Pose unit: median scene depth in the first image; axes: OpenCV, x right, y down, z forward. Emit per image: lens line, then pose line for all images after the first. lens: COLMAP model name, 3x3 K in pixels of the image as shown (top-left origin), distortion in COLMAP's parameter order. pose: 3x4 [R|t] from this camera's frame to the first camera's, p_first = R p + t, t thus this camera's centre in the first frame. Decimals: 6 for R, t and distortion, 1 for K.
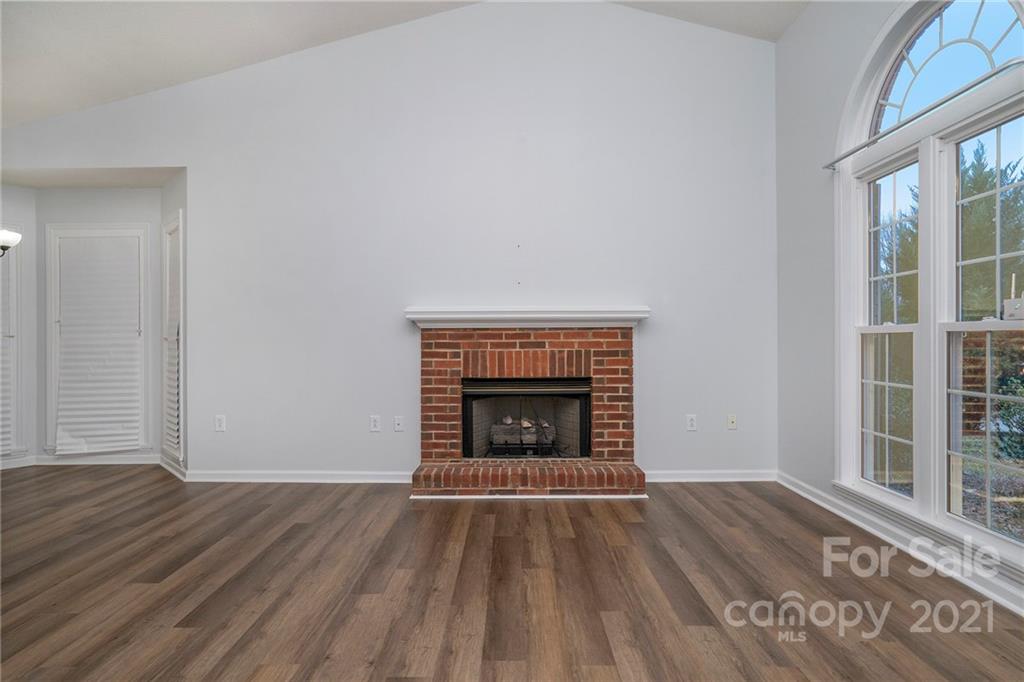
lens RADIAL K [[563.3, 0, 512.0], [0, 563.3, 341.0], [0, 0, 1]] dist [0.000888, -0.000042]
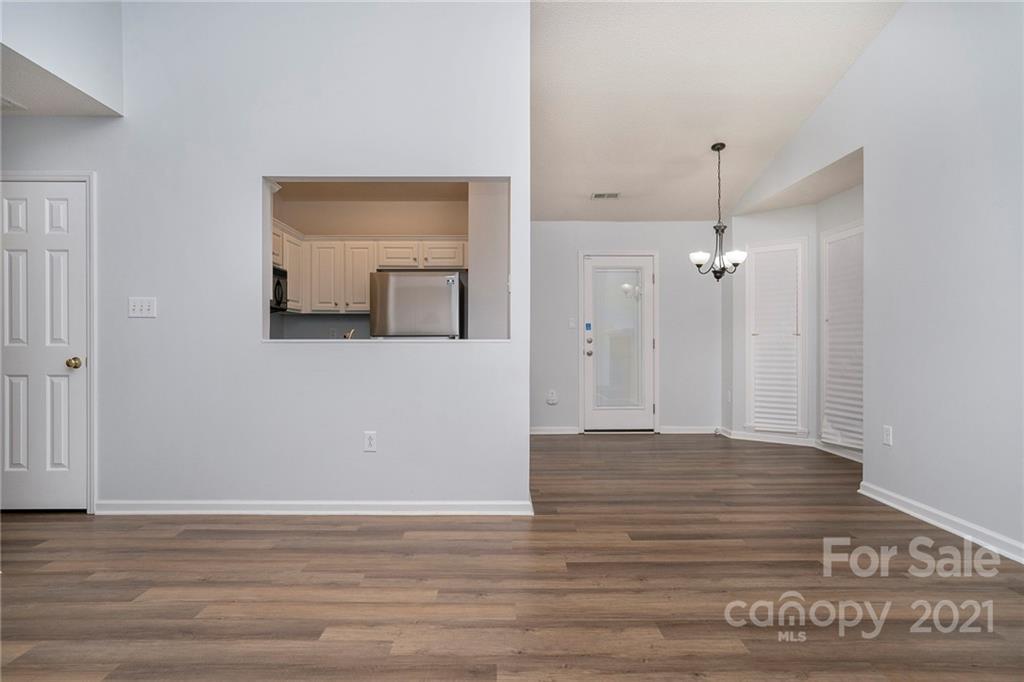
lens RADIAL K [[589.6, 0, 512.0], [0, 589.6, 341.0], [0, 0, 1]] dist [-0.039379, -0.000066]
pose [[0.013234, 0.010093, -0.999861, 0.520561], [-0.006091, 0.999931, 0.010013, -0.002590], [0.999894, 0.005958, 0.013295, 0.626654]]
